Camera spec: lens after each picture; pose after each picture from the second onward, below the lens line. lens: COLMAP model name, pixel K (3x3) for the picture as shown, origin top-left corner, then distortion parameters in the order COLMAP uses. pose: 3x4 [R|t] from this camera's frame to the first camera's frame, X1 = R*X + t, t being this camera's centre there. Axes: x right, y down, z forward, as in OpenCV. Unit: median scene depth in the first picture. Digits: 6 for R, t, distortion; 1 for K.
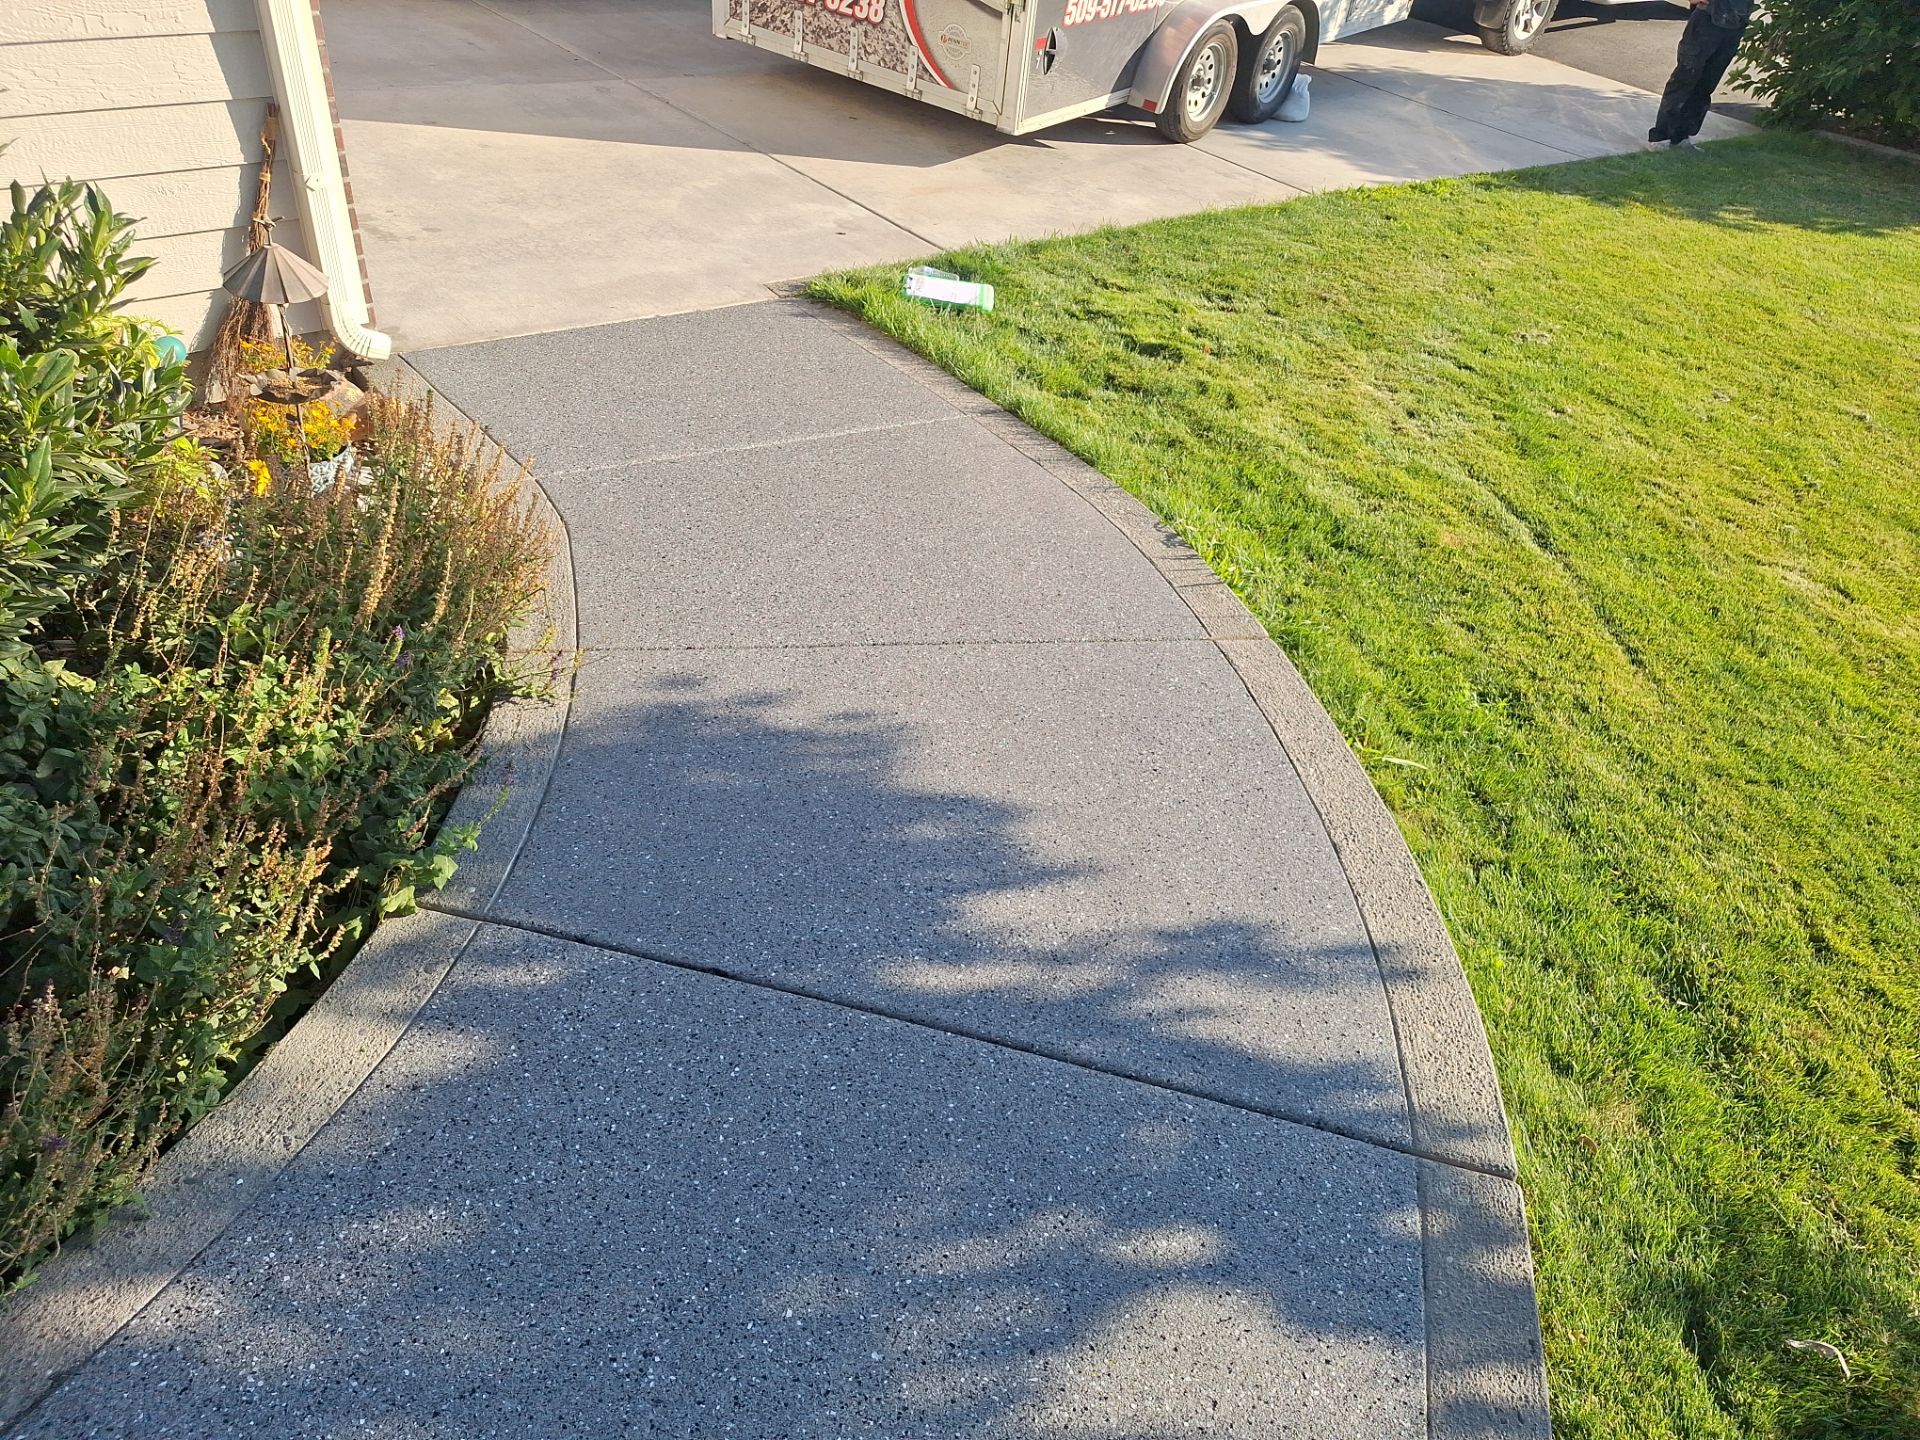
lens RADIAL K [[1321.1, 0, 960.0], [0, 1321.1, 720.0], [0, 0, 1]] dist [0.060364, -0.137753]
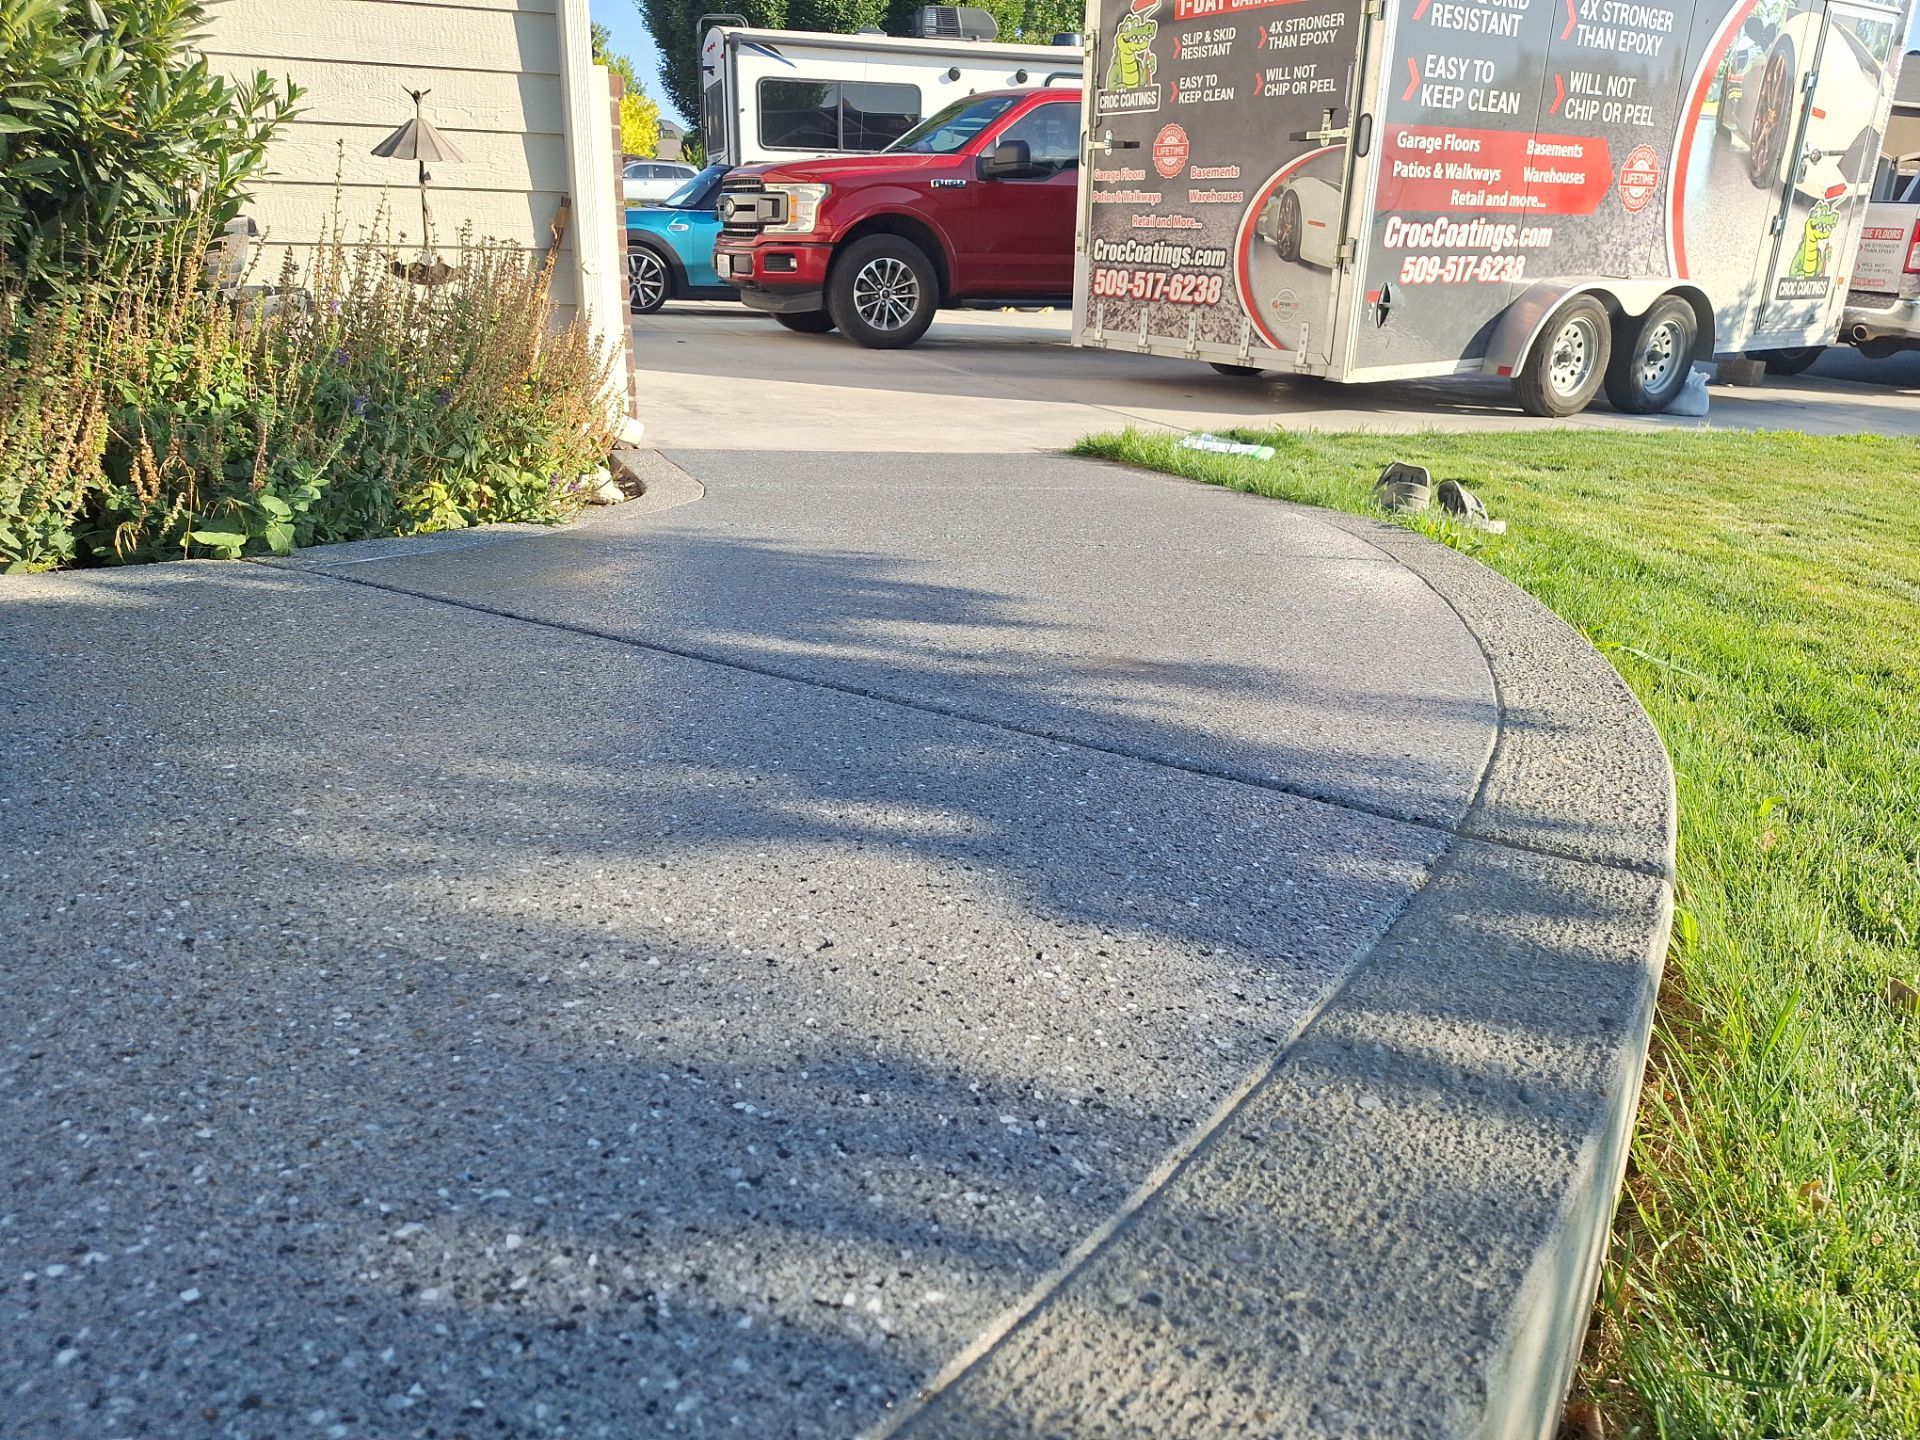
lens RADIAL K [[1321.1, 0, 960.0], [0, 1321.1, 720.0], [0, 0, 1]] dist [0.060364, -0.137753]
pose [[0.942542, 0.034486, -0.332304, 0.106611], [-0.153799, 0.927783, -0.339949, 0.159580], [0.296583, 0.371524, 0.879778, 0.152022]]
